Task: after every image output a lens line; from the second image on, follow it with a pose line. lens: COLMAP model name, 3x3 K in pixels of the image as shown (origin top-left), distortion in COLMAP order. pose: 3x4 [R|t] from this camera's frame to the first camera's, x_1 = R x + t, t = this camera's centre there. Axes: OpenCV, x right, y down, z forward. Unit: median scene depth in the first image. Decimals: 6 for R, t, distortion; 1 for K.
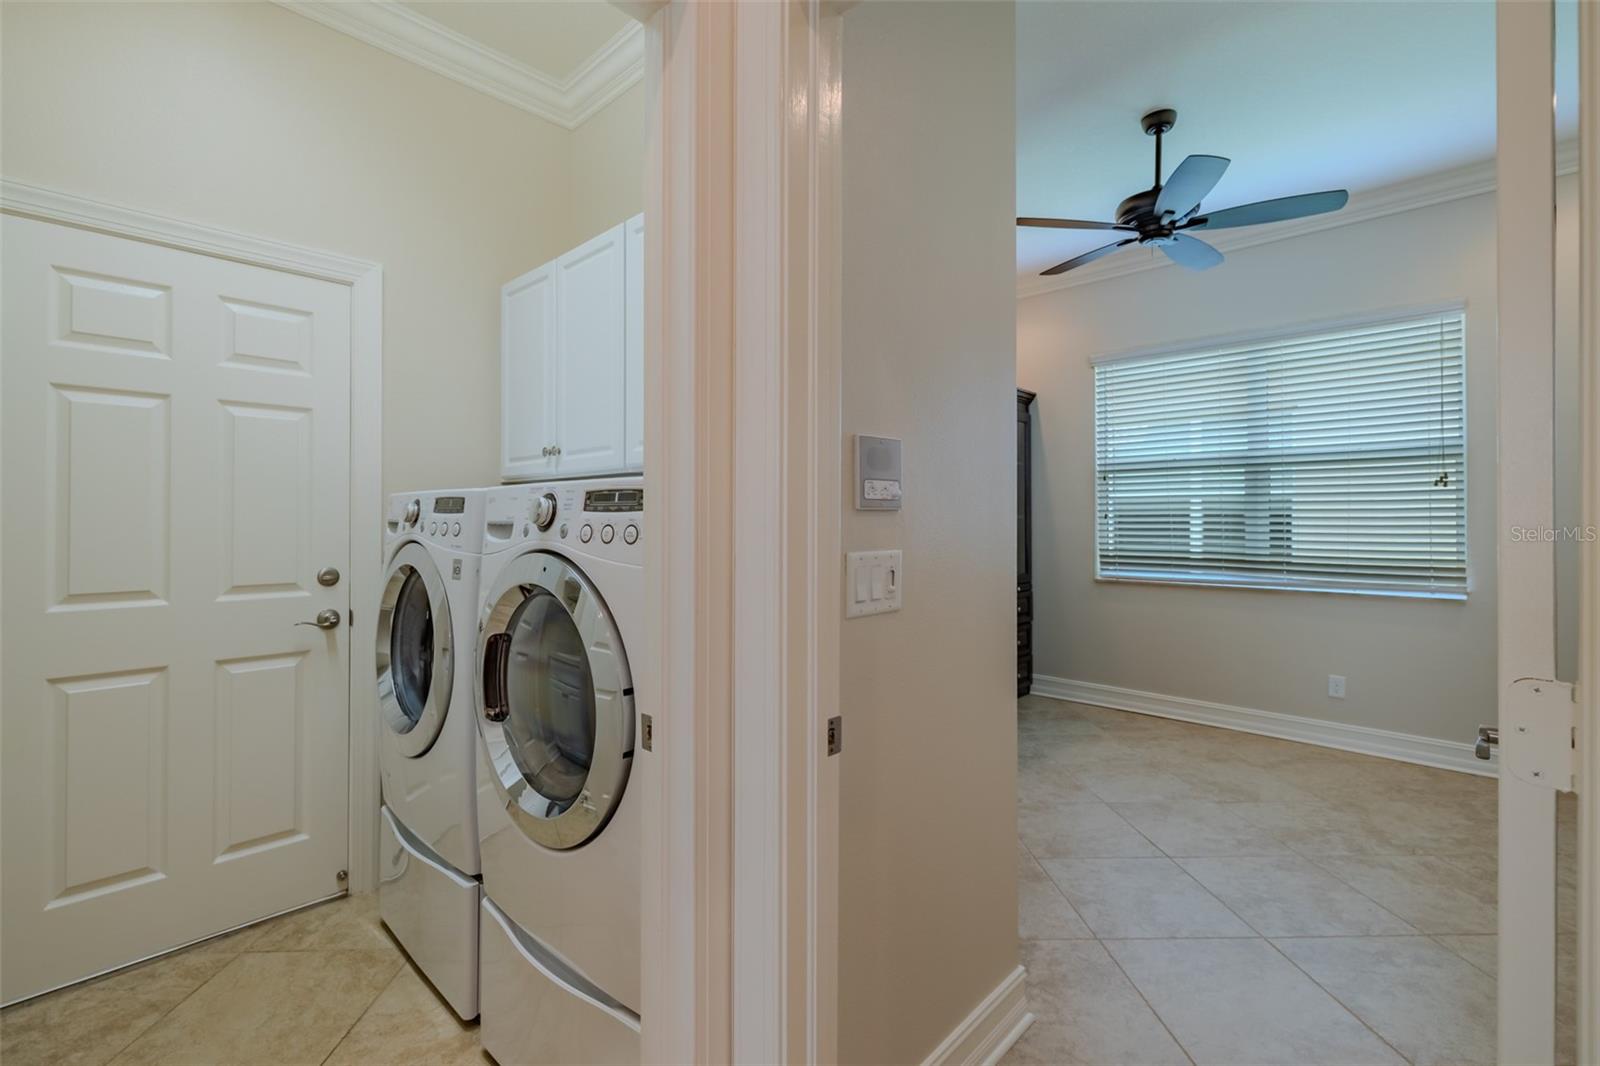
lens RADIAL K [[682.1, 0, 779.6], [0, 682.1, 511.3], [0, 0, 1]] dist [0.000239, 0.000200]
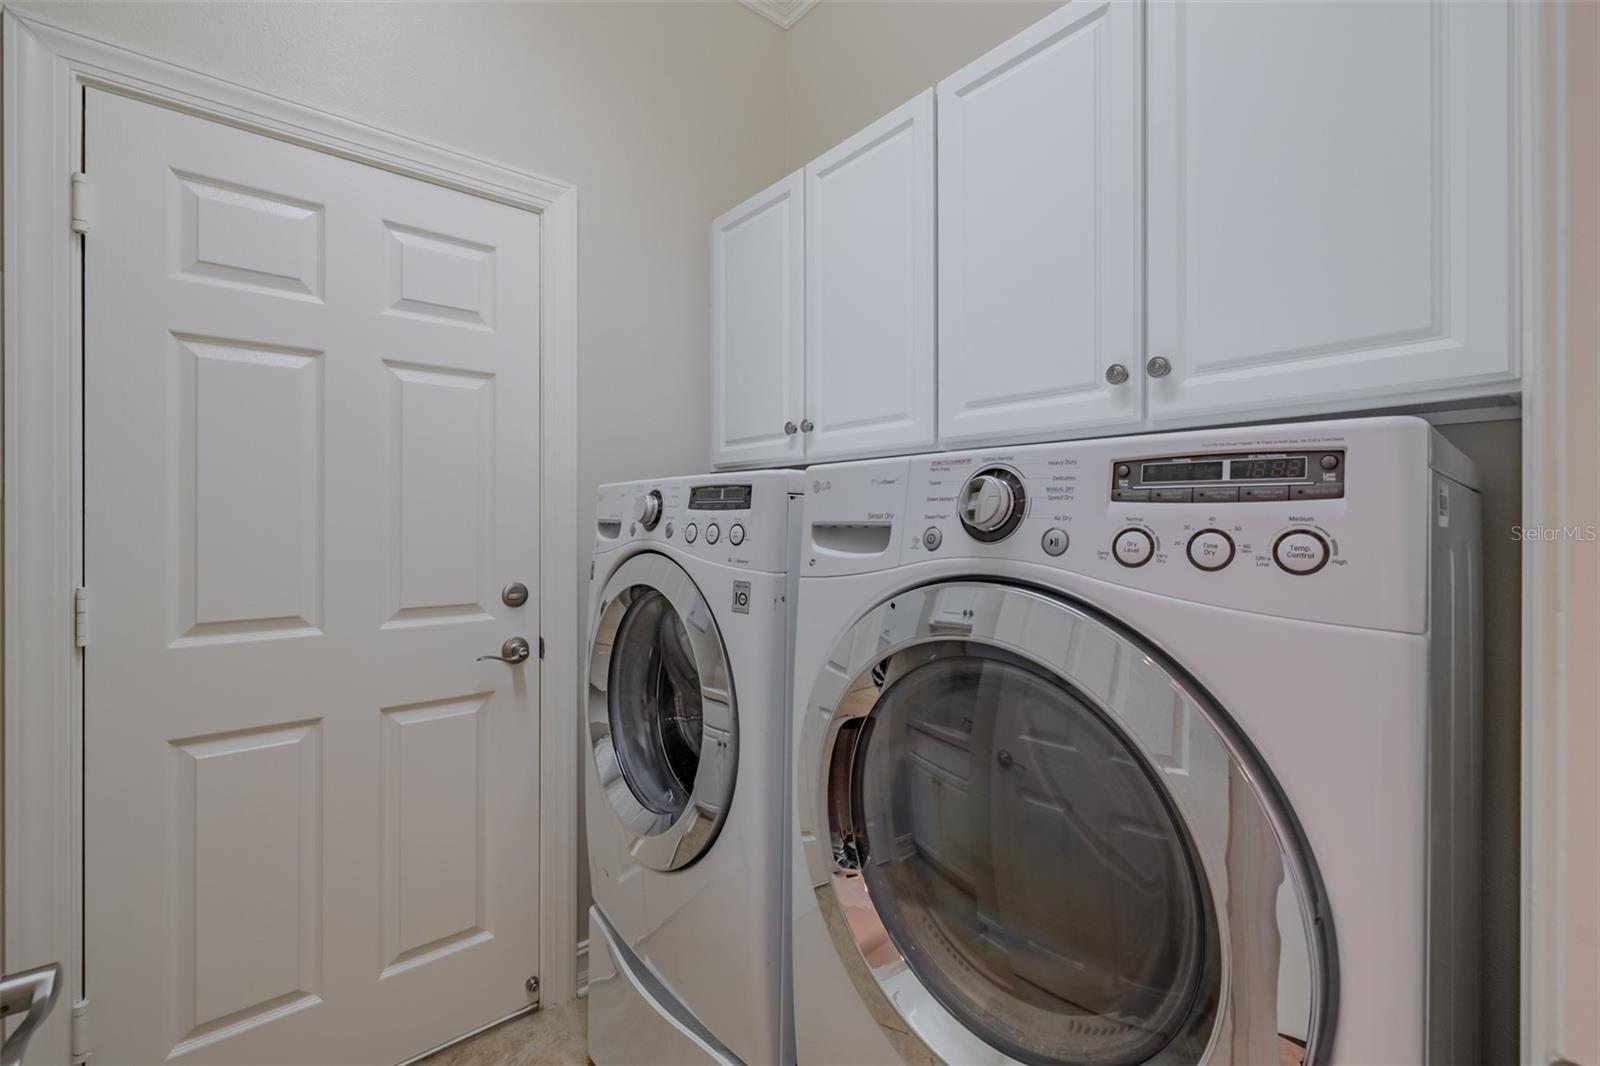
lens RADIAL K [[682.1, 0, 816.5], [0, 682.1, 513.0], [0, 0, 1]] dist [0.000239, 0.000200]
pose [[0.995489, -0.002450, -0.094844, -0.312234], [0.002749, 0.999992, 0.003025, 0.004035], [0.094835, -0.003272, 0.995488, 0.336262]]
